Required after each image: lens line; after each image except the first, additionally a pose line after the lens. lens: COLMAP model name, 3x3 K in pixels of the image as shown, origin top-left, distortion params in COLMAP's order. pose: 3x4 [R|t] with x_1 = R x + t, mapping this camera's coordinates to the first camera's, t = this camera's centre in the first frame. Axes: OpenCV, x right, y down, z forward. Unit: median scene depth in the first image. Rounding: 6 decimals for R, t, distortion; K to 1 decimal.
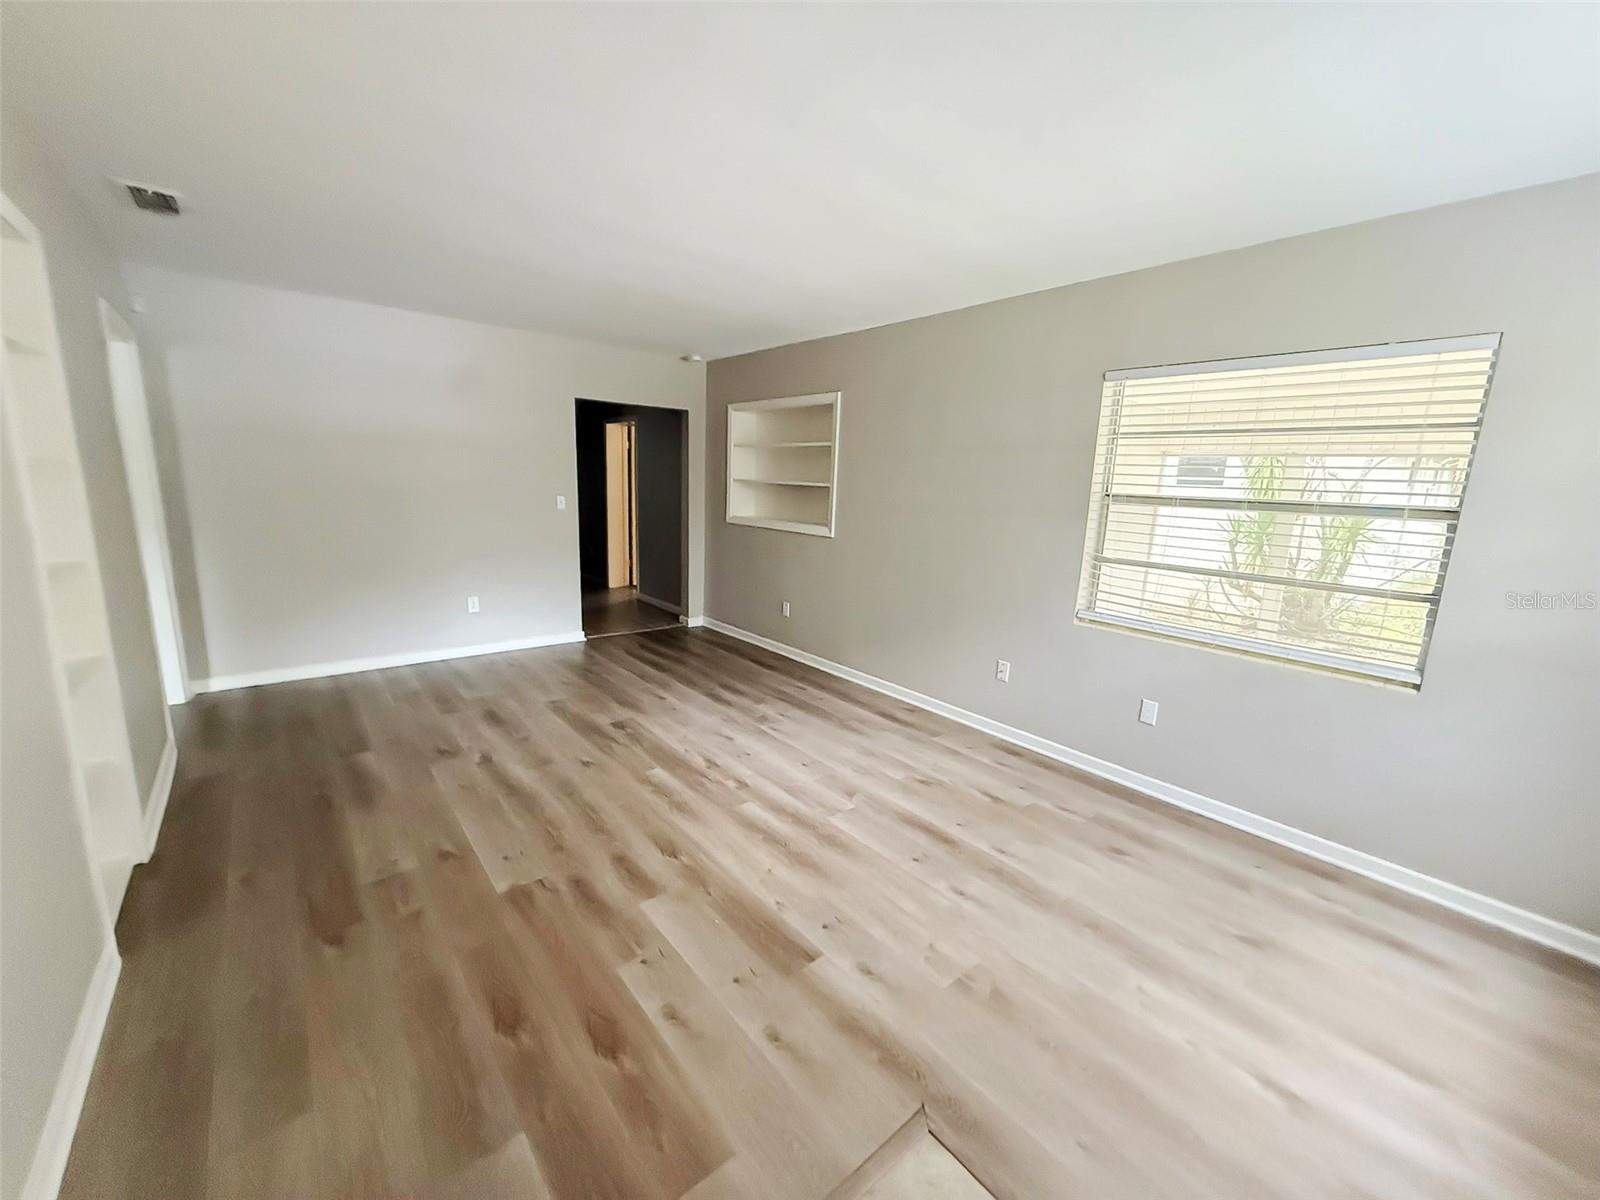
lens RADIAL K [[656.6, 0, 788.5], [0, 656.6, 601.2], [0, 0, 1]] dist [-0.002274, -0.000133]
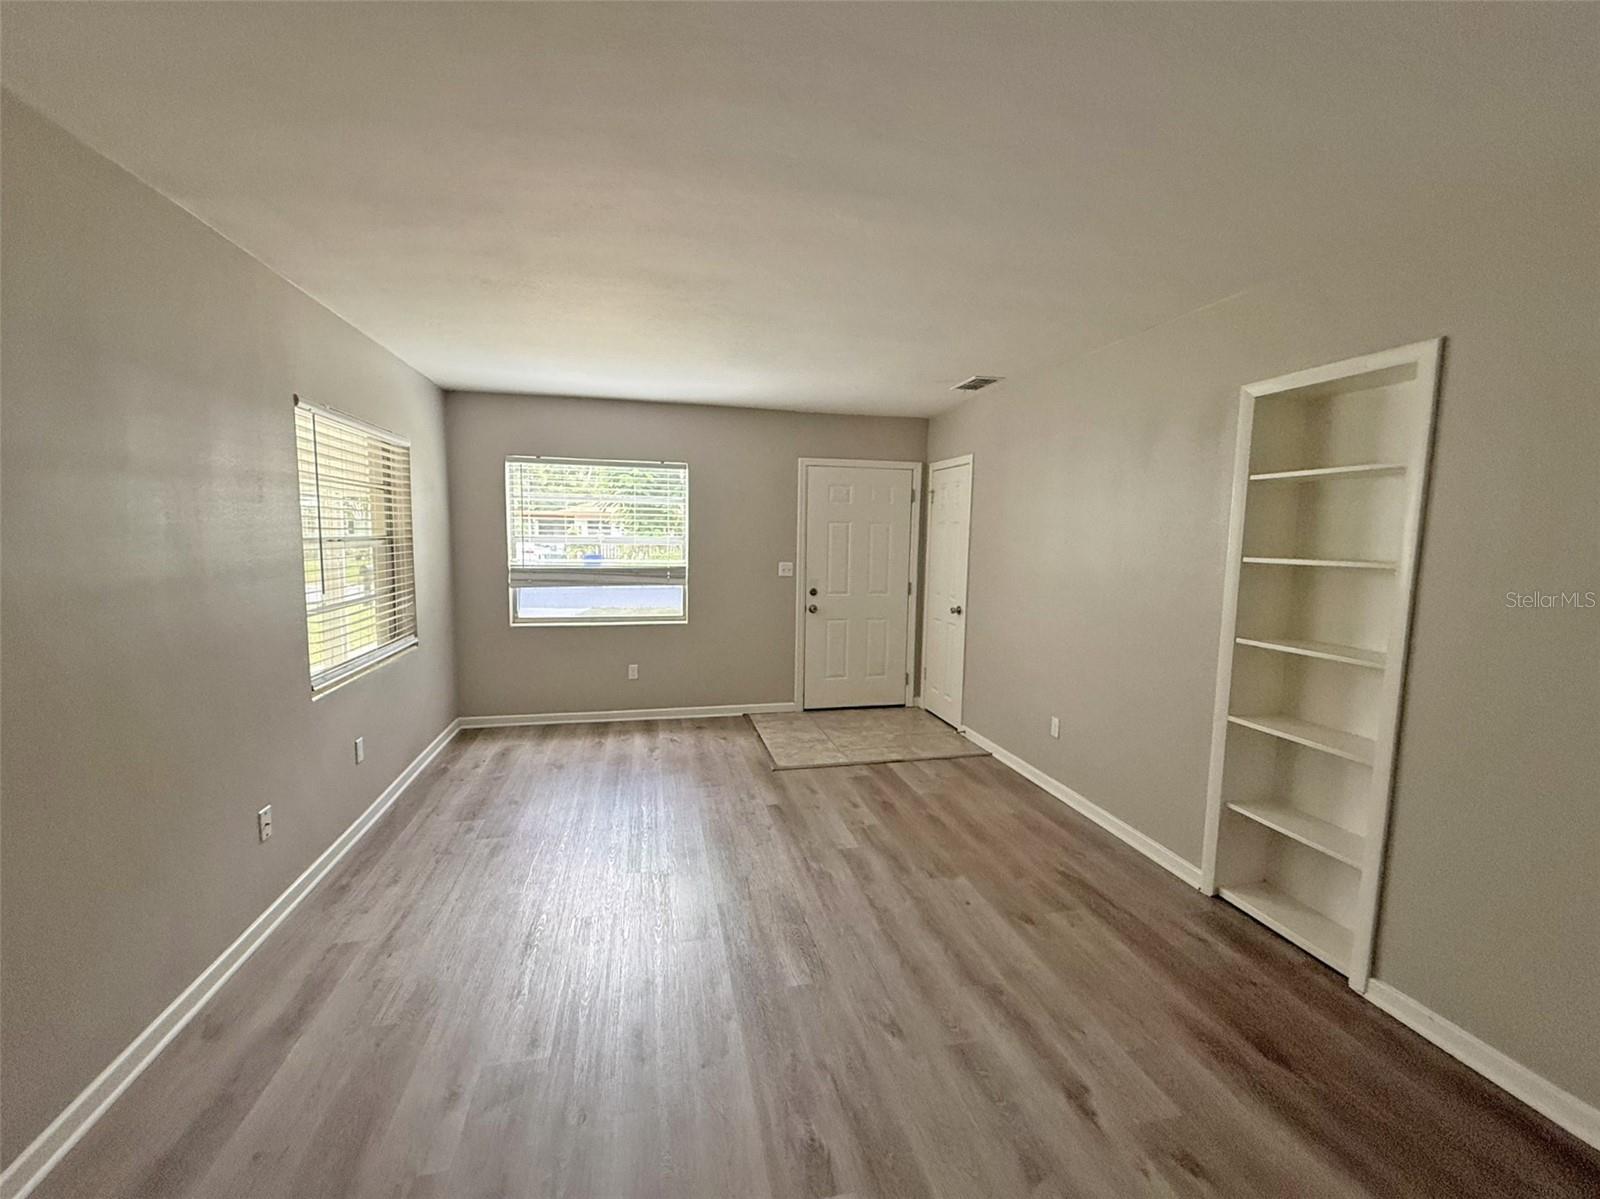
lens RADIAL K [[656.6, 0, 788.5], [0, 656.6, 600.7], [0, 0, 1]] dist [-0.002274, -0.000133]
pose [[-0.896957, -0.096116, 0.431545, -0.583236], [0.035178, 0.957473, 0.286369, -0.406694], [-0.440717, 0.272042, -0.855431, 1.916322]]
